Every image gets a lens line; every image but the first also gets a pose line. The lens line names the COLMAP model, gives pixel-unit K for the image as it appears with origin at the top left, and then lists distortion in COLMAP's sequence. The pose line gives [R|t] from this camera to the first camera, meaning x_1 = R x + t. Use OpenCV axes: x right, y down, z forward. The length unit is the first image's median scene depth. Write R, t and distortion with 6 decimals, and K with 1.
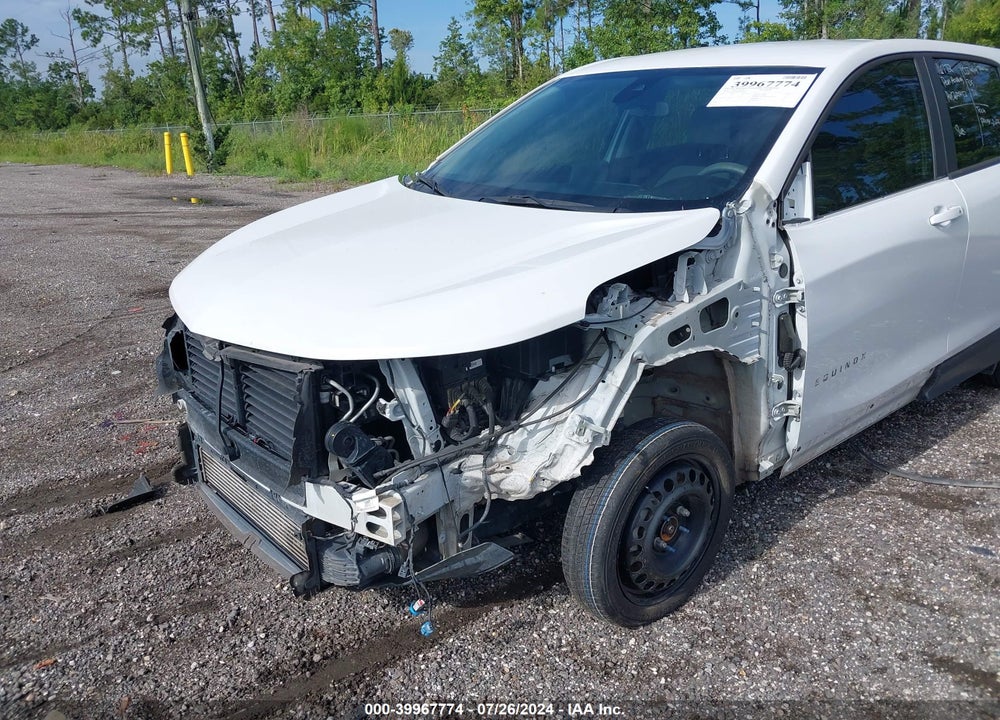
lens RADIAL K [[785.4, 0, 503.0], [0, 785.4, 365.8], [0, 0, 1]] dist [0.018139, -0.006214]
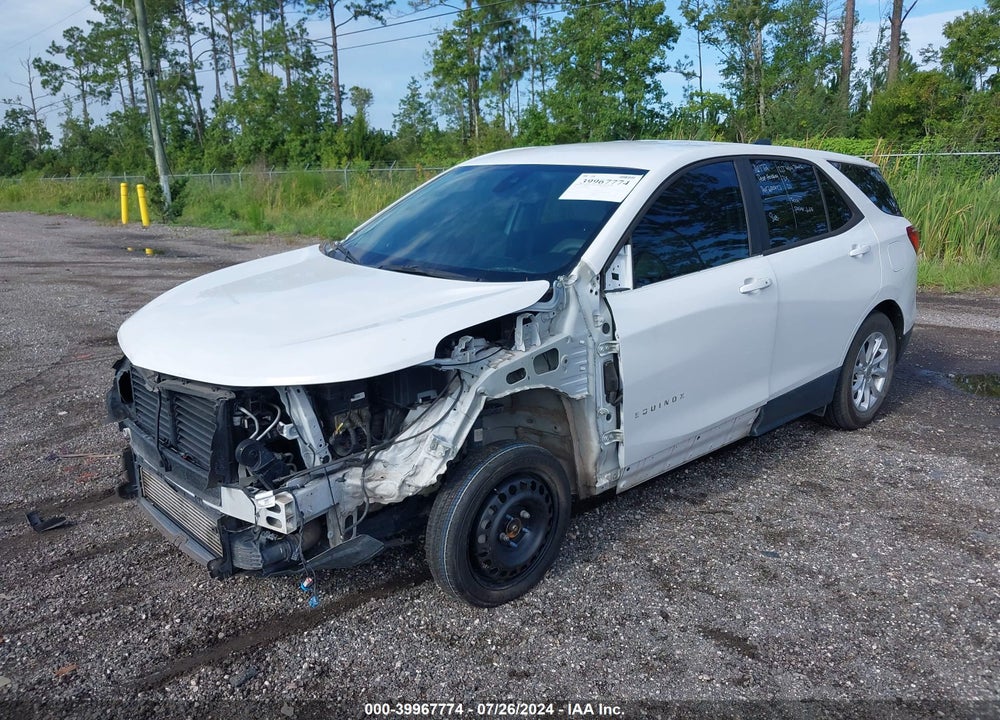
lens RADIAL K [[798.2, 0, 503.4], [0, 798.2, 362.1], [0, 0, 1]] dist [0.008098, -0.007131]
pose [[0.998816, 0.008079, 0.047969, 0.096815], [-0.004693, 0.997515, -0.070294, 0.021746], [-0.048417, 0.069986, 0.996372, -0.226783]]
